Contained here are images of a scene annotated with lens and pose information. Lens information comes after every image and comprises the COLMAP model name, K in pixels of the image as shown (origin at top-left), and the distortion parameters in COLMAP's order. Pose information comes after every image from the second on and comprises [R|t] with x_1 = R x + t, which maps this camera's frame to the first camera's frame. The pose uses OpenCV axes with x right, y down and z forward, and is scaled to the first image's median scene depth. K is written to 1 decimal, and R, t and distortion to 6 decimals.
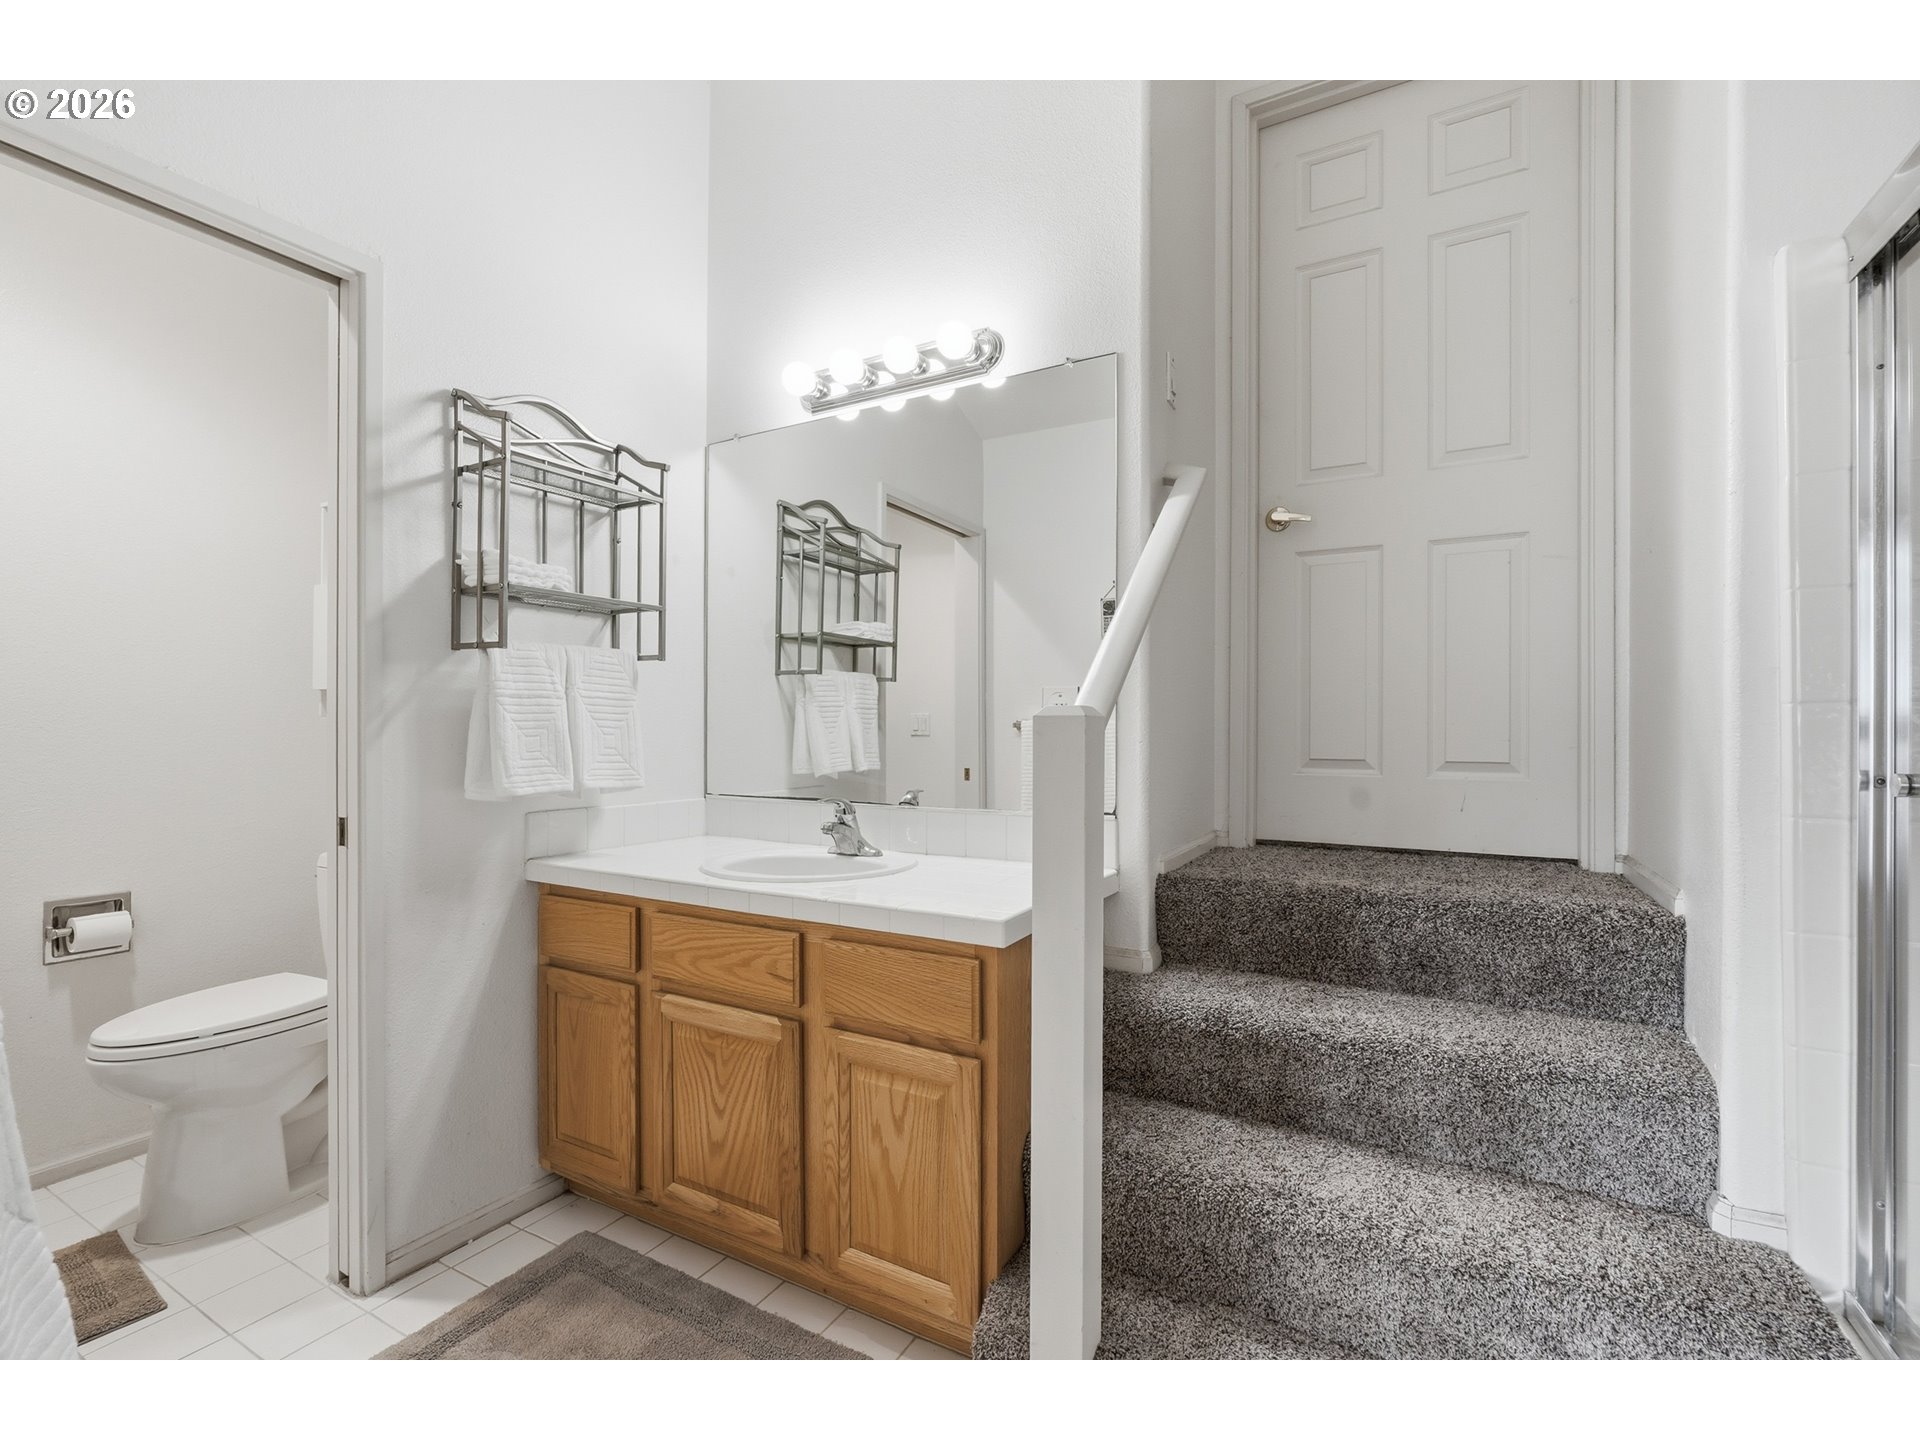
lens RADIAL K [[849.2, 0, 962.3], [0, 849.2, 711.8], [0, 0, 1]] dist [-0.009878, 0.005492]
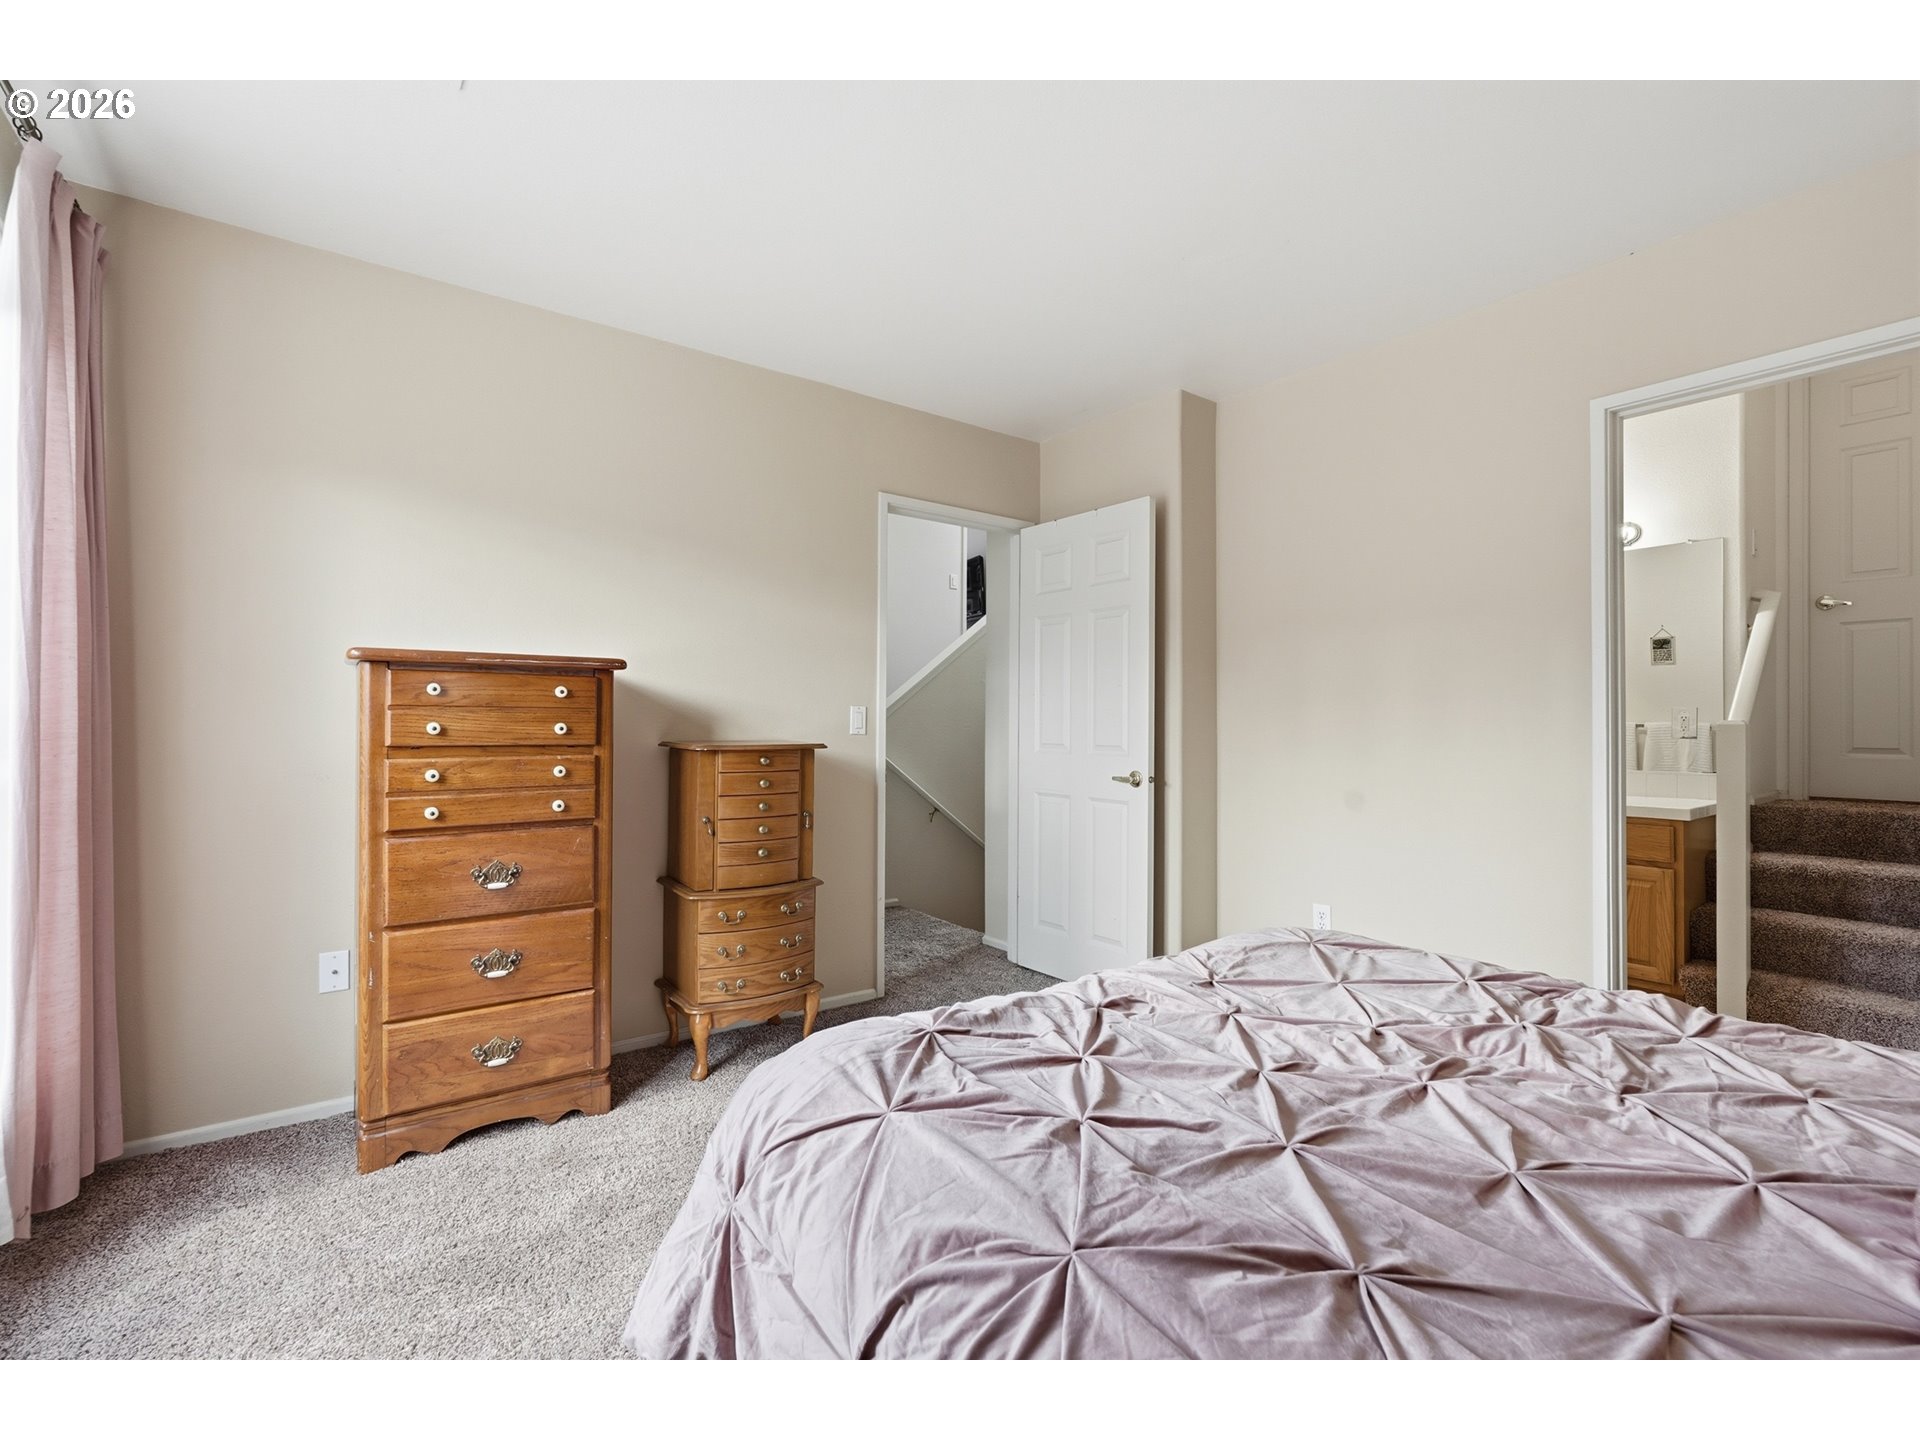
lens RADIAL K [[849.2, 0, 956.0], [0, 849.2, 714.4], [0, 0, 1]] dist [-0.009878, 0.005492]
pose [[0.921256, -0.003413, -0.388941, -0.825978], [0.003448, 0.999994, -0.000608, -0.024490], [0.388941, -0.000781, 0.921262, -1.775659]]
